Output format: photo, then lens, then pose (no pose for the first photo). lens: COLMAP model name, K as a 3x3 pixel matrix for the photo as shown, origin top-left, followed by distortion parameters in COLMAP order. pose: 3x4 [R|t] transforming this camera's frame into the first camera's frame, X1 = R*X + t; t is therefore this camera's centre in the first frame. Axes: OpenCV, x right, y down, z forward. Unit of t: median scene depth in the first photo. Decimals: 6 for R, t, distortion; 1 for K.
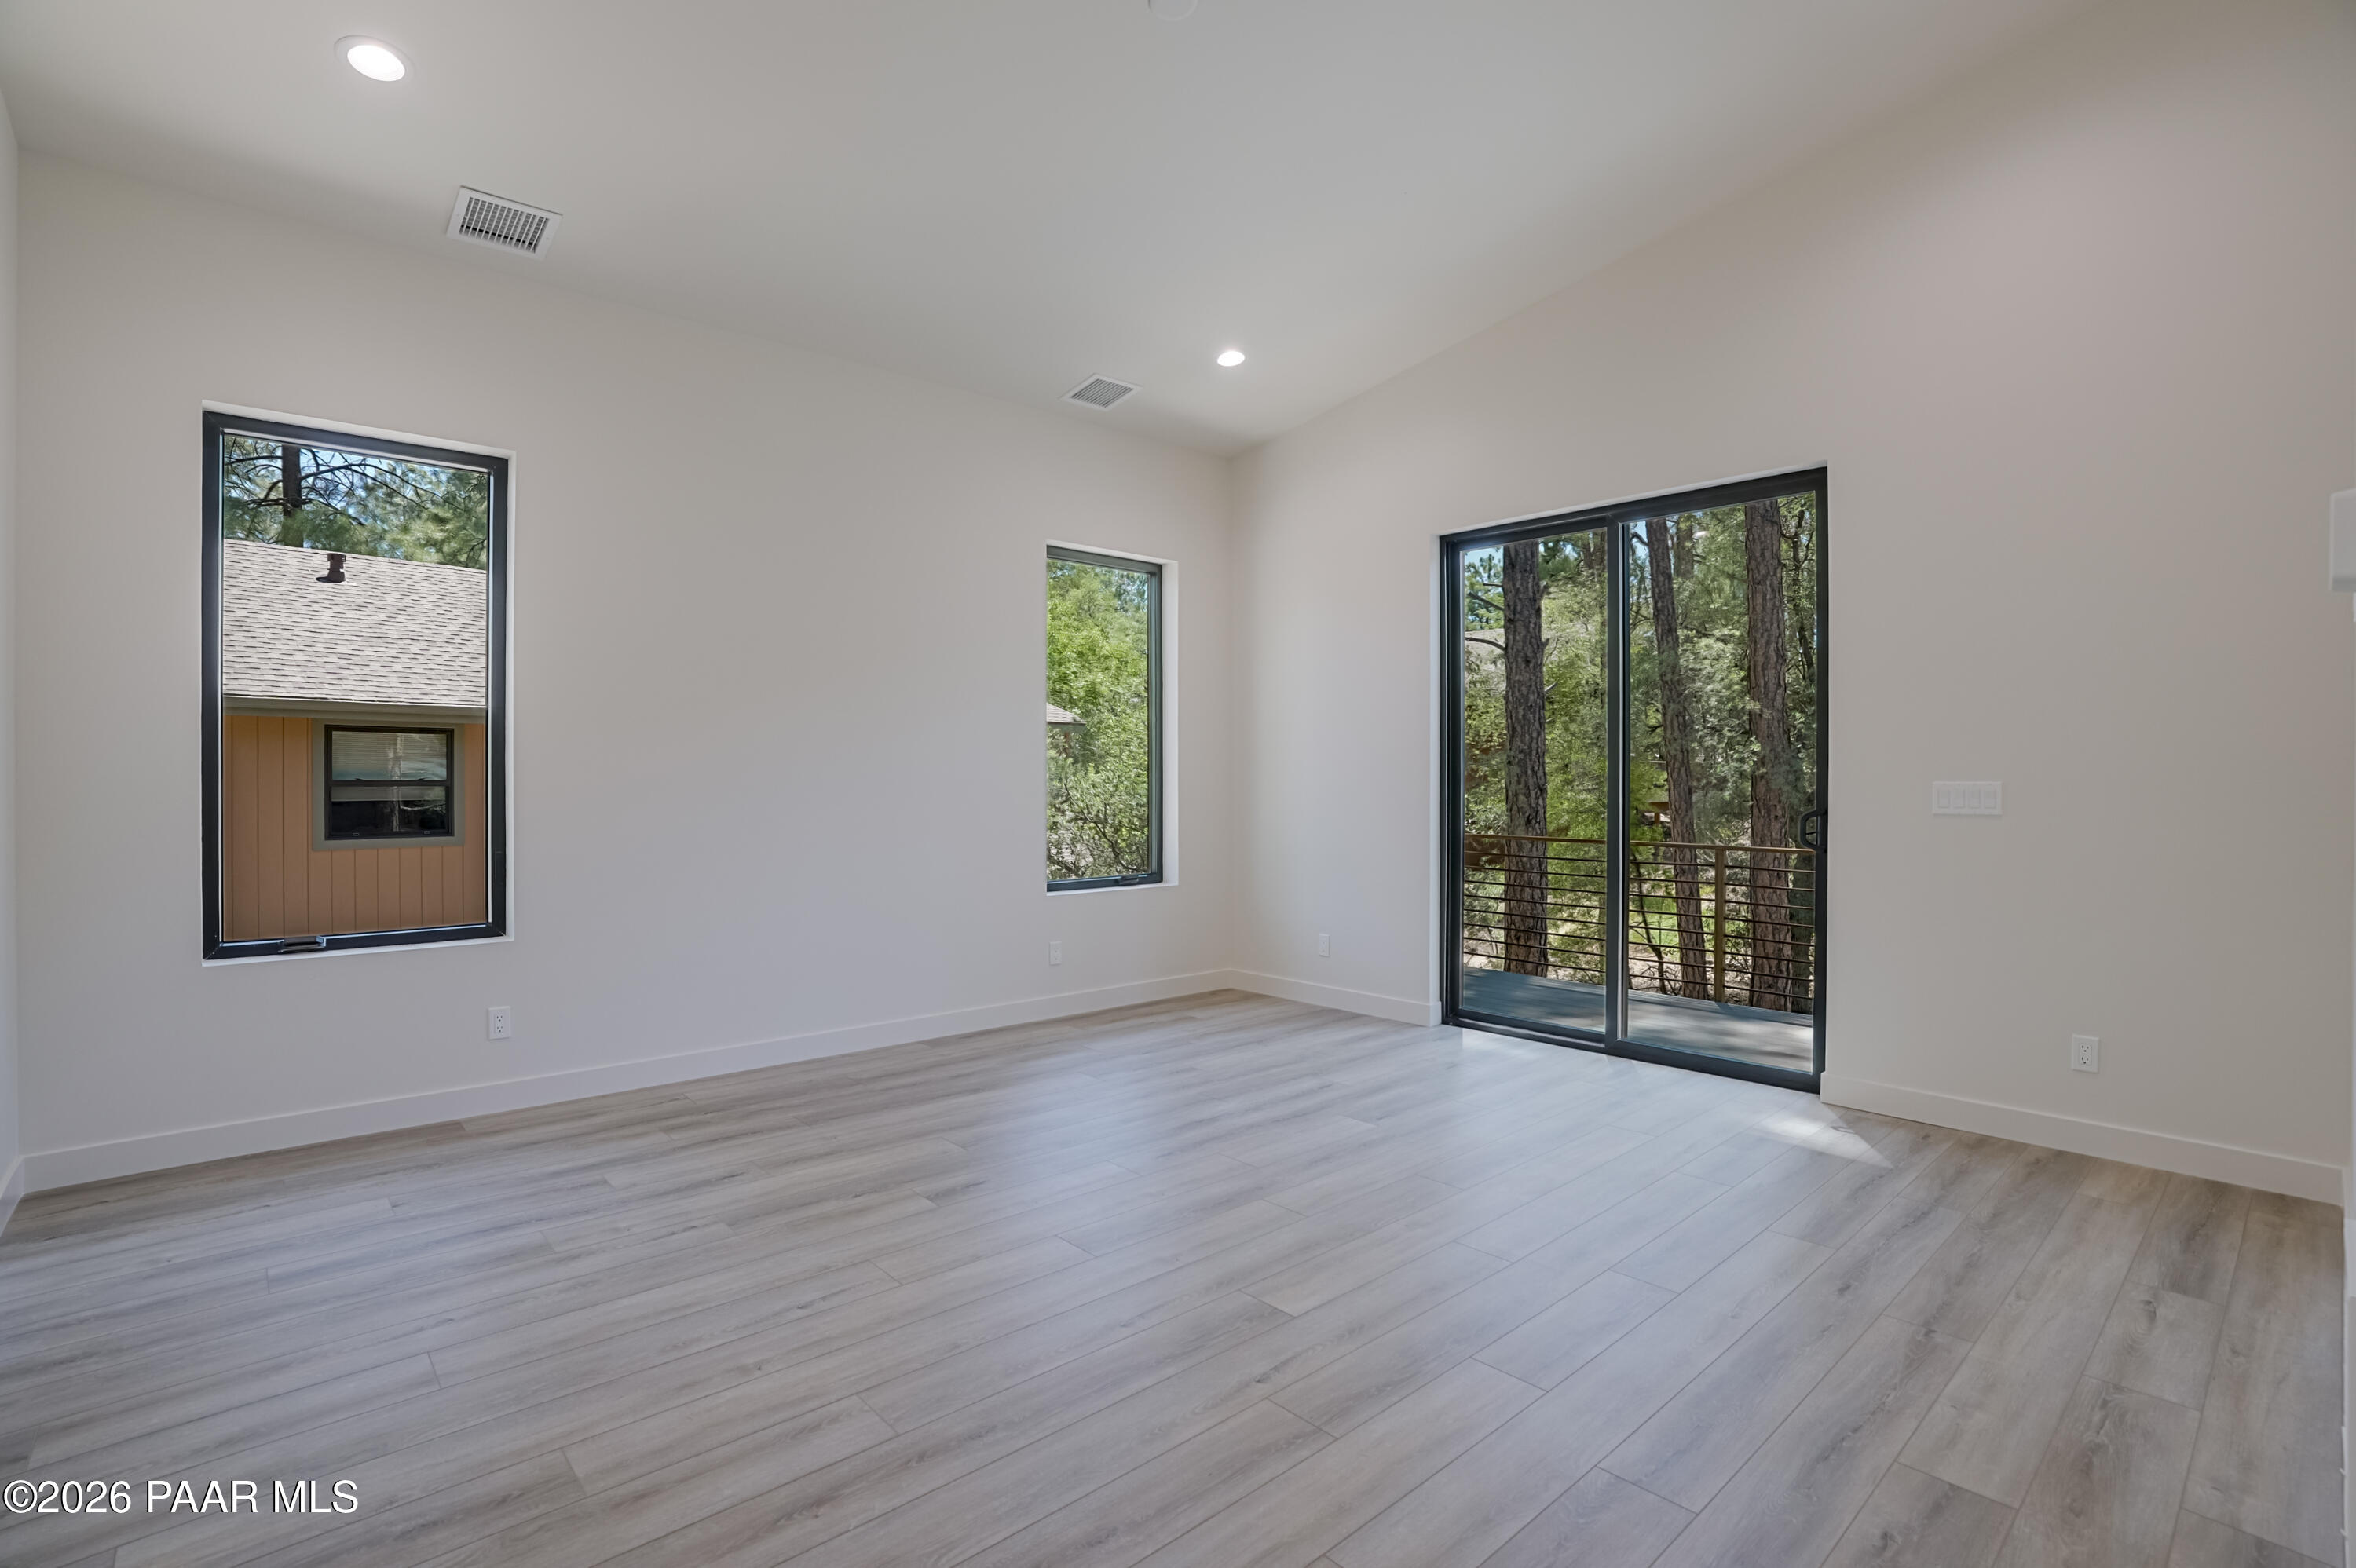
lens RADIAL K [[1093.2, 0, 1168.9], [0, 1093.2, 778.8], [0, 0, 1]] dist [-0.073002, 0.029757]
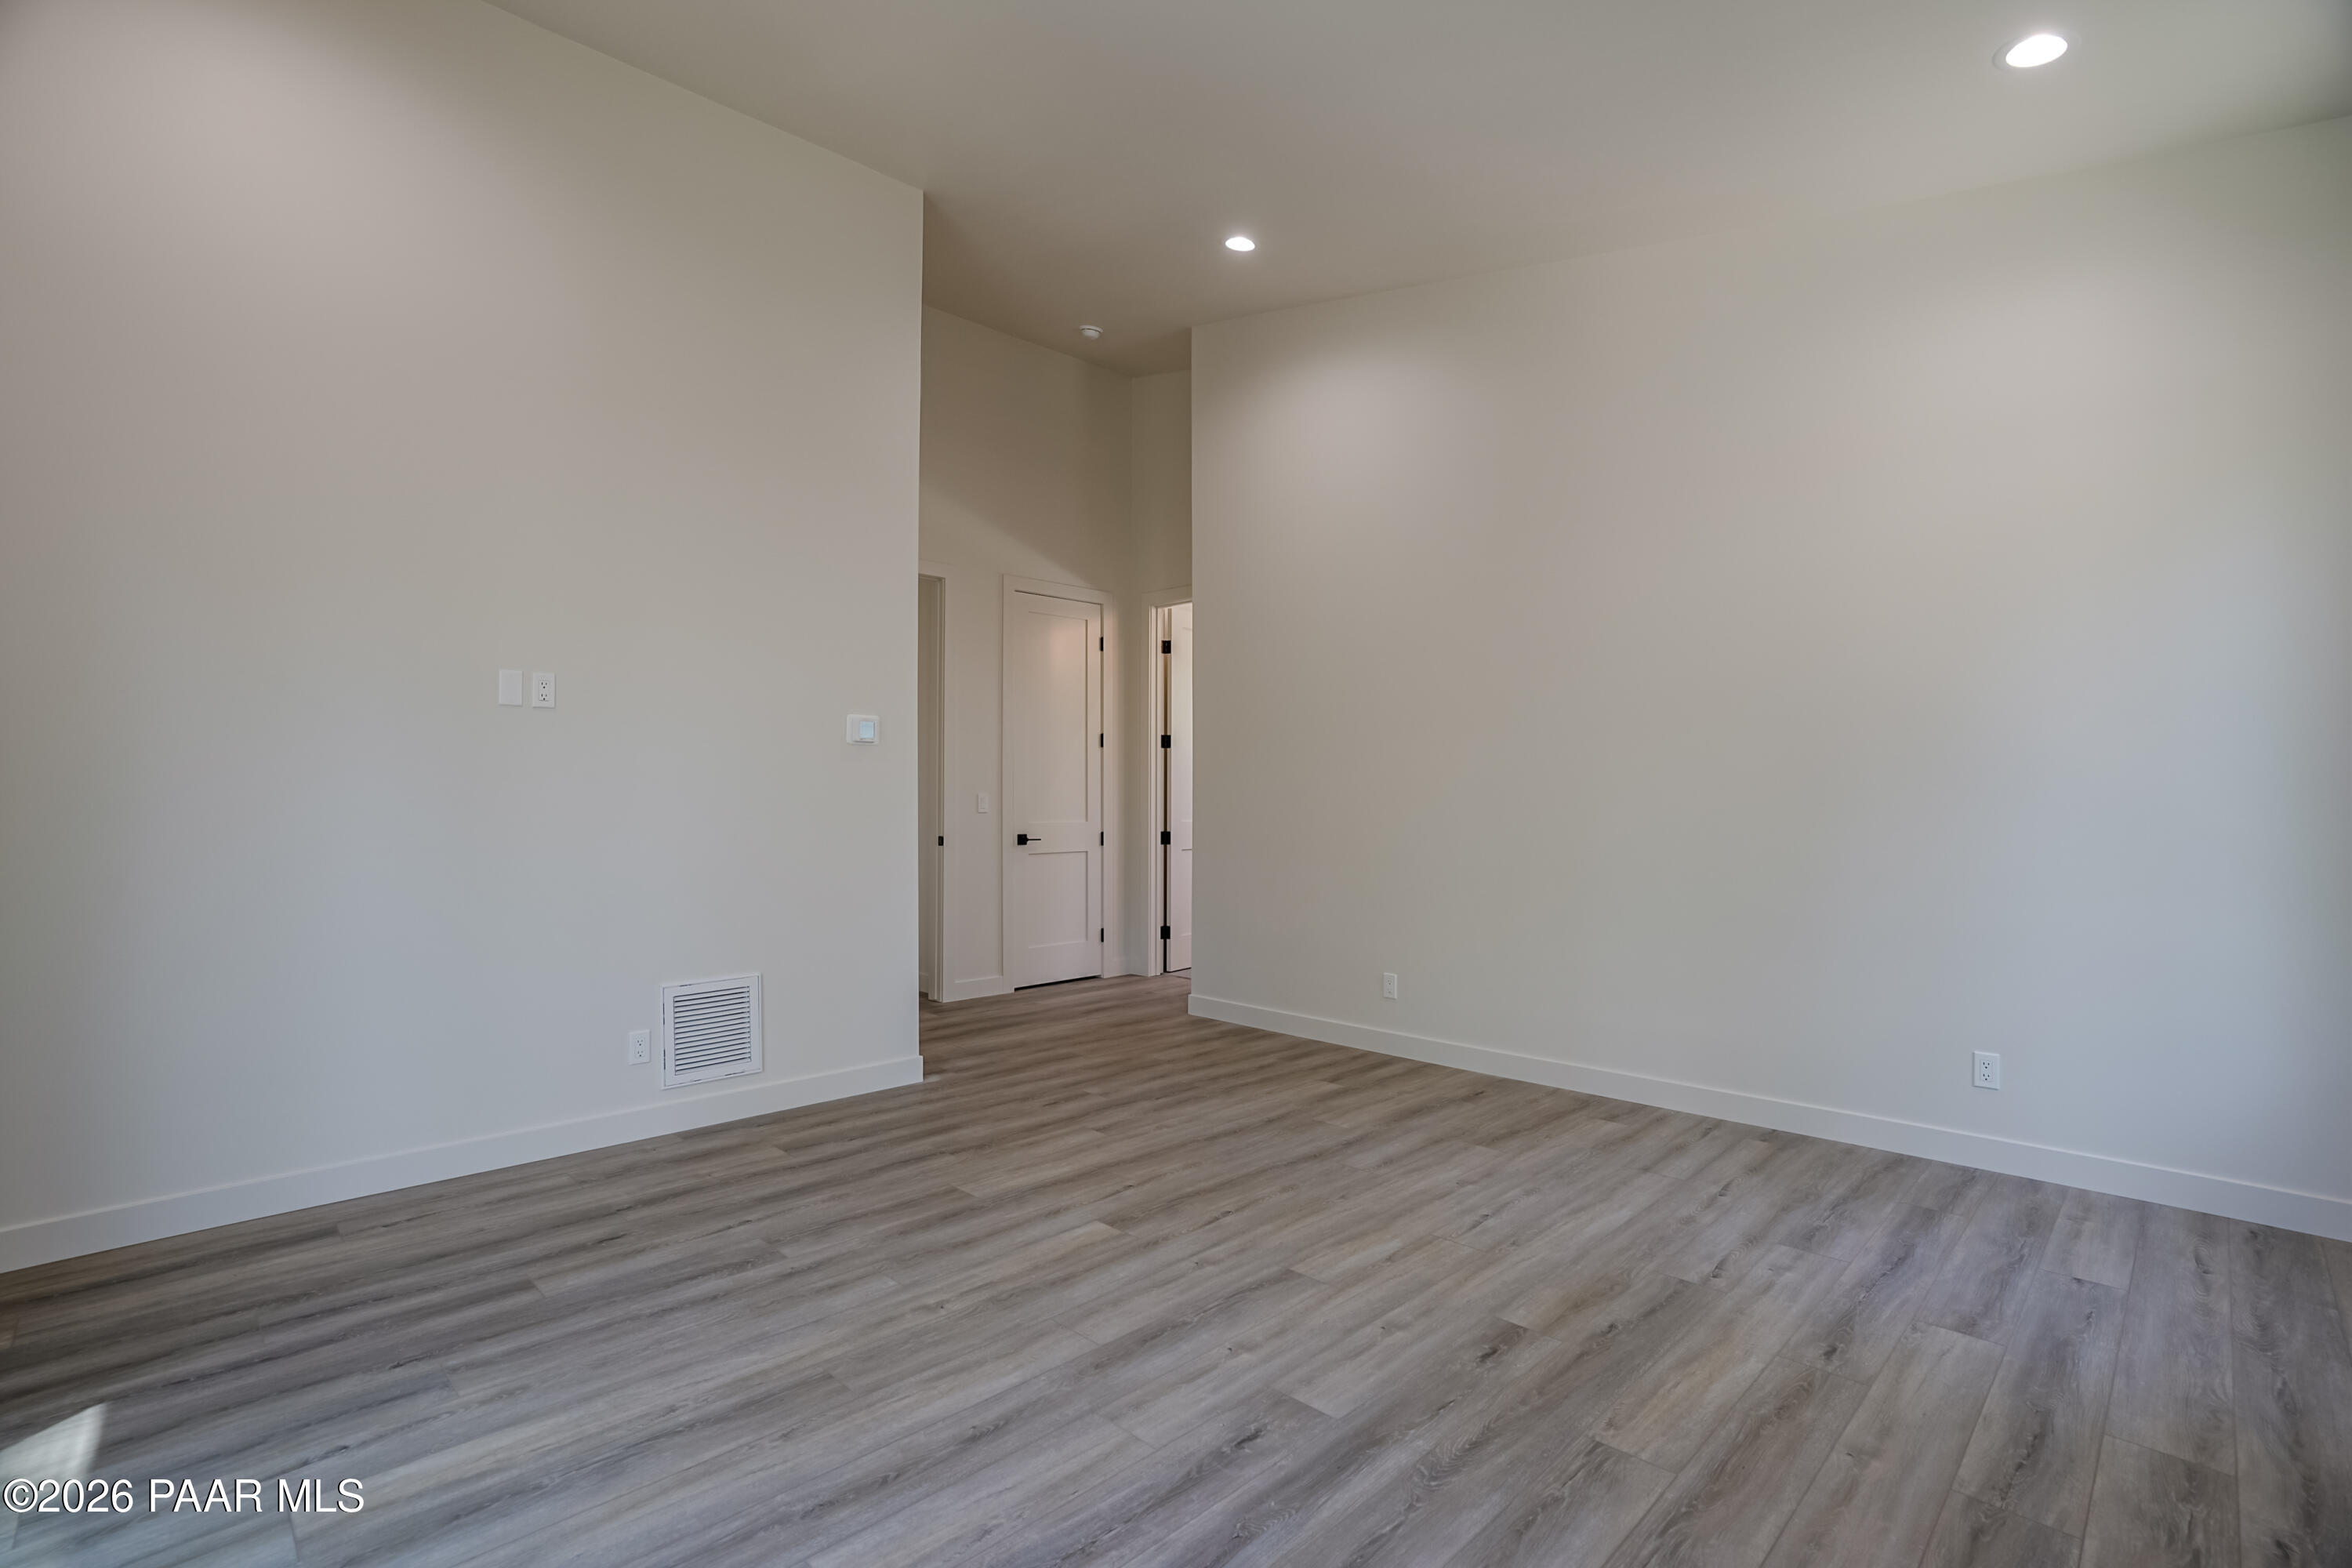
lens RADIAL K [[1091.5, 0, 1166.9], [0, 1091.5, 778.8], [0, 0, 1]] dist [-0.073002, 0.029757]
pose [[-0.998506, -0.004780, -0.054440, 0.091848], [-0.004401, 0.999965, -0.007070, -0.009544], [0.054472, -0.006820, -0.998492, 1.958806]]
